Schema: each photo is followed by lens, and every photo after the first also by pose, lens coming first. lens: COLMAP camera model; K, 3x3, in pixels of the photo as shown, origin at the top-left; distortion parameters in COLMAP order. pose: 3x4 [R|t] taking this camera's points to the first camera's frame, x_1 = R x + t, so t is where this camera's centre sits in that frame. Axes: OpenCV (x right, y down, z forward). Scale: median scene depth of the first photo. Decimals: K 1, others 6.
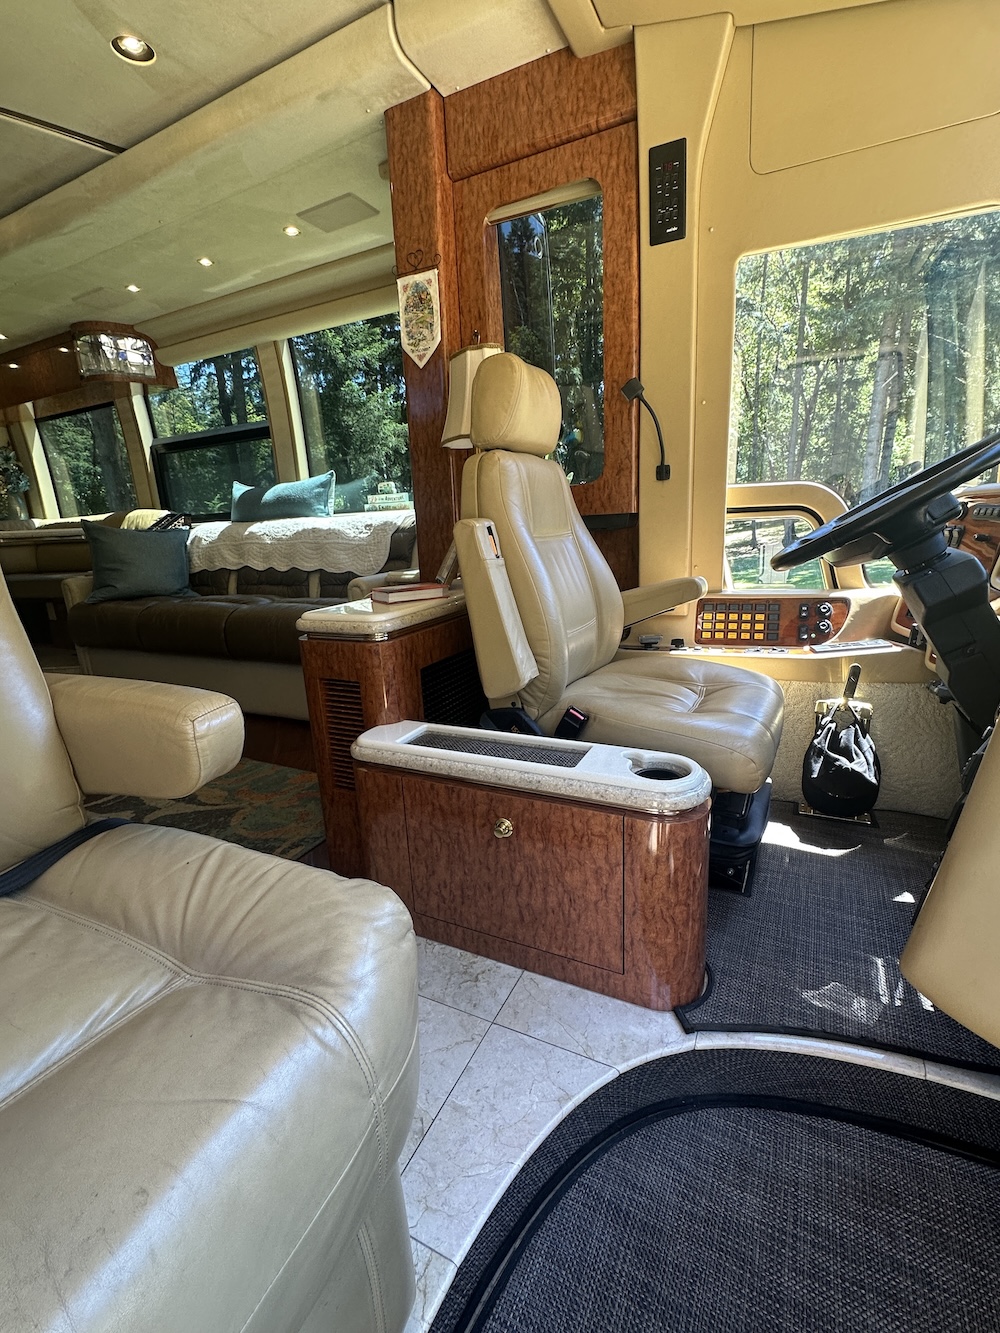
lens RADIAL K [[593.5, 0, 499.1], [0, 593.5, 667.9], [0, 0, 1]] dist [0.001185, -0.000127]
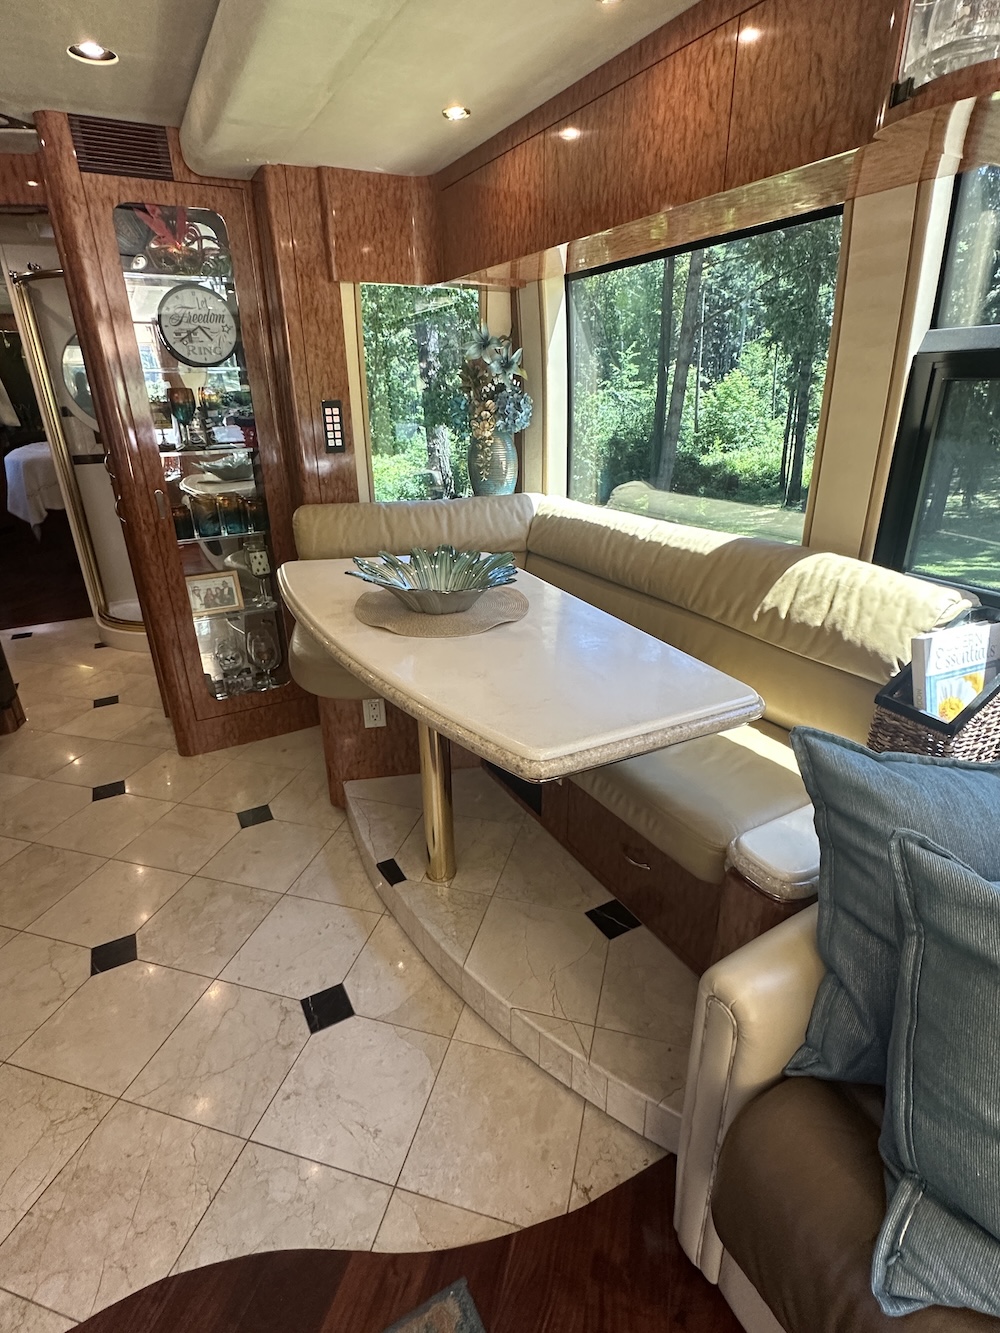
lens RADIAL K [[674.8, 0, 494.7], [0, 674.8, 664.7], [0, 0, 1]] dist [-0.009922, 0.002514]
pose [[0.822851, 0.251646, -0.509500, -0.665842], [-0.160066, 0.962938, 0.217094, -0.314584], [0.545247, -0.097082, 0.832635, 0.692989]]
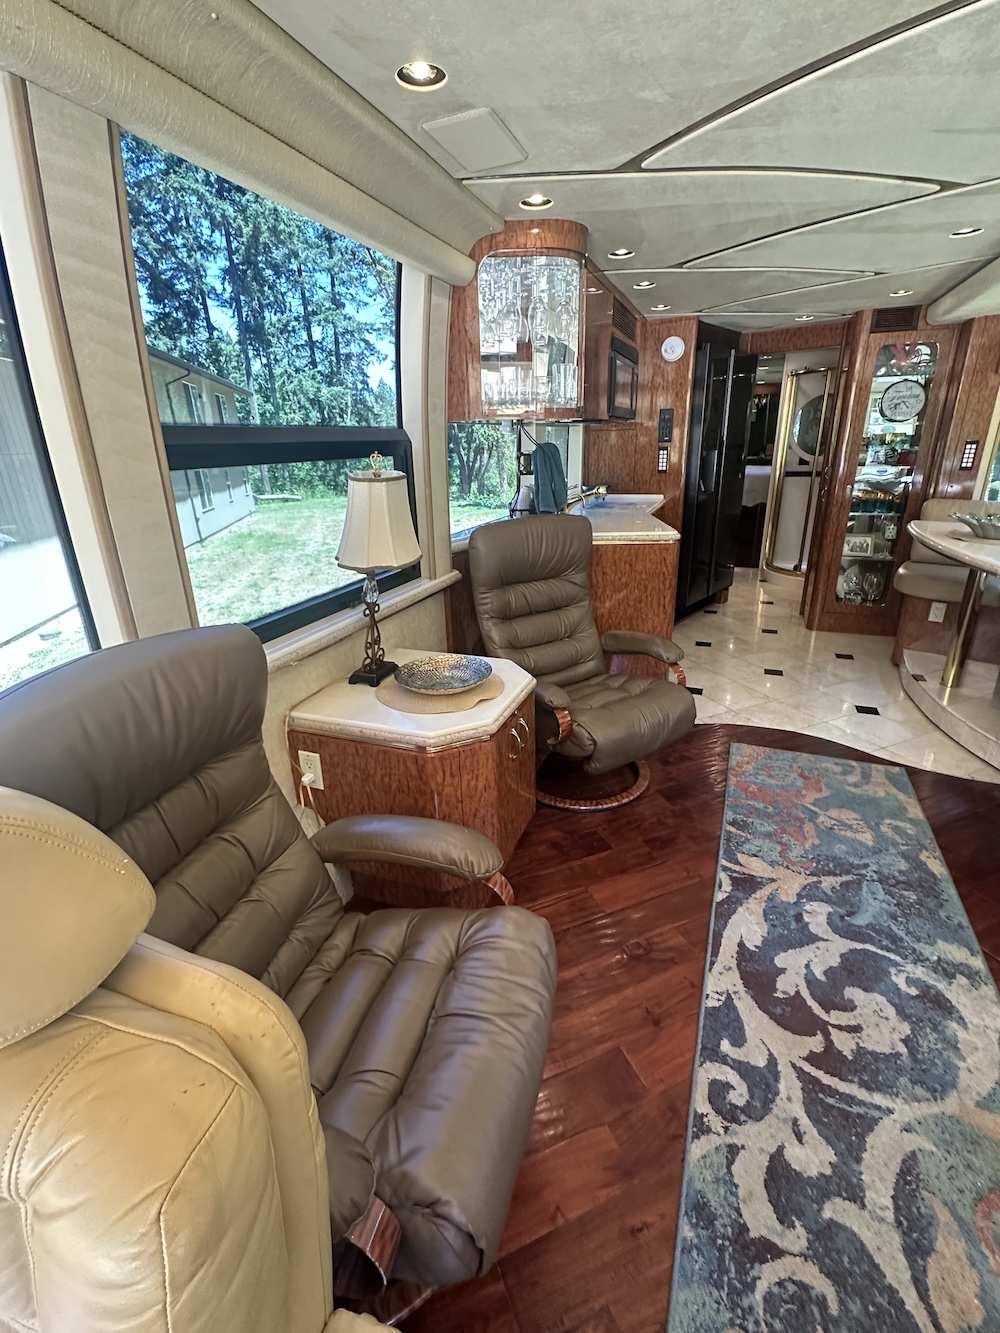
lens RADIAL K [[612.2, 0, 497.3], [0, 612.2, 666.0], [0, 0, 1]] dist [-0.003410, 0.001835]
pose [[0.097206, 0.393041, -0.914368, -0.134261], [-0.223076, 0.903949, 0.364847, -0.241339], [0.969942, 0.168508, 0.175548, 0.242664]]
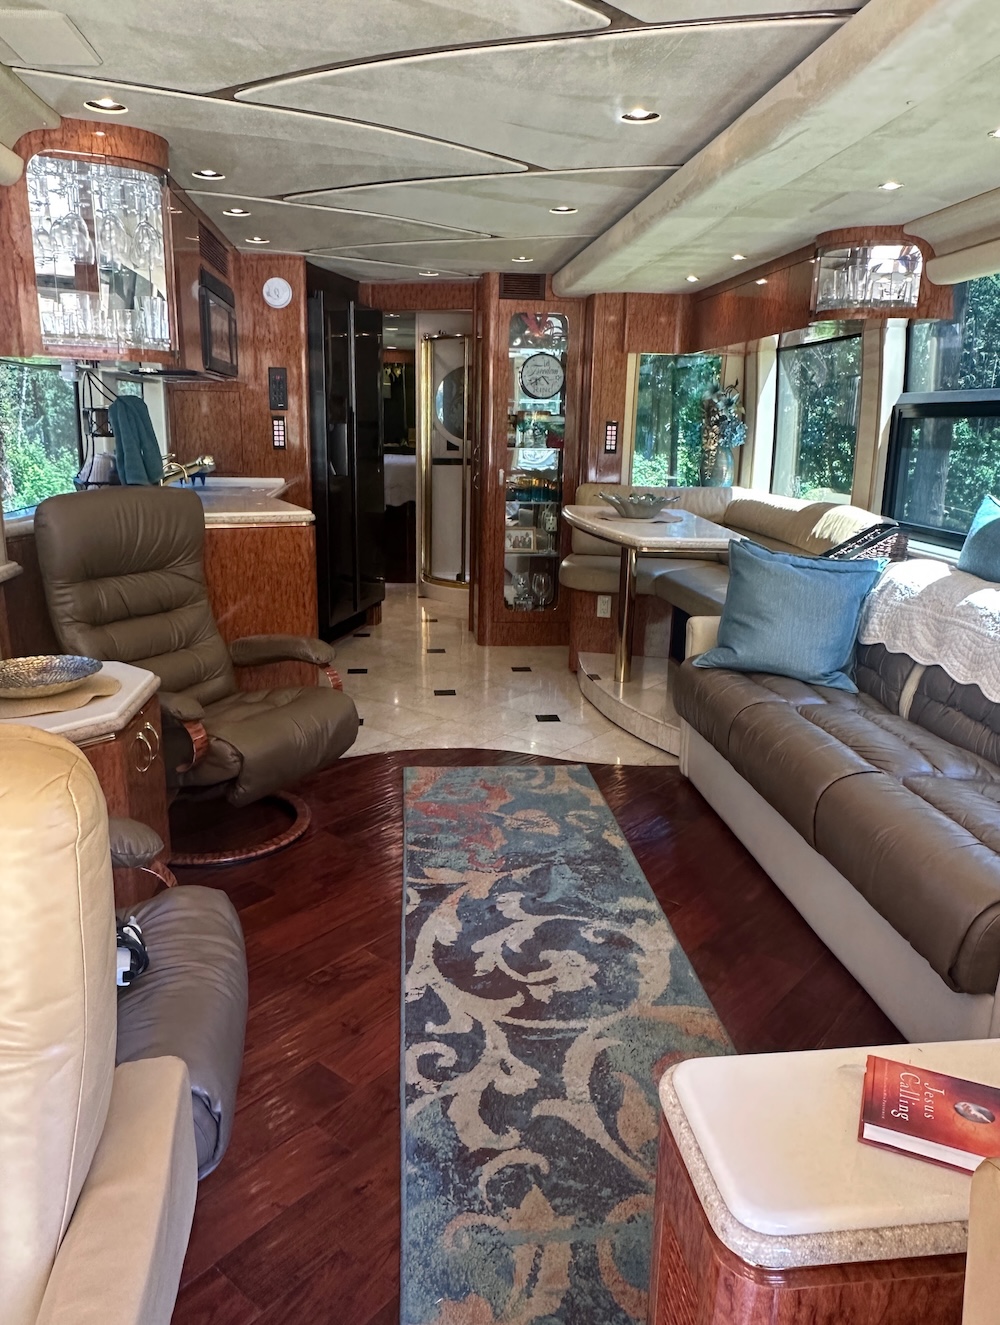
lens RADIAL K [[963.7, 0, 496.6], [0, 963.7, 658.6], [0, 0, 1]] dist [0.019955, -0.016828]
pose [[0.541962, 0.261166, -0.798793, 0.060060], [-0.248404, 0.957800, 0.144618, -0.205014], [0.802853, 0.120046, 0.583966, 0.157756]]
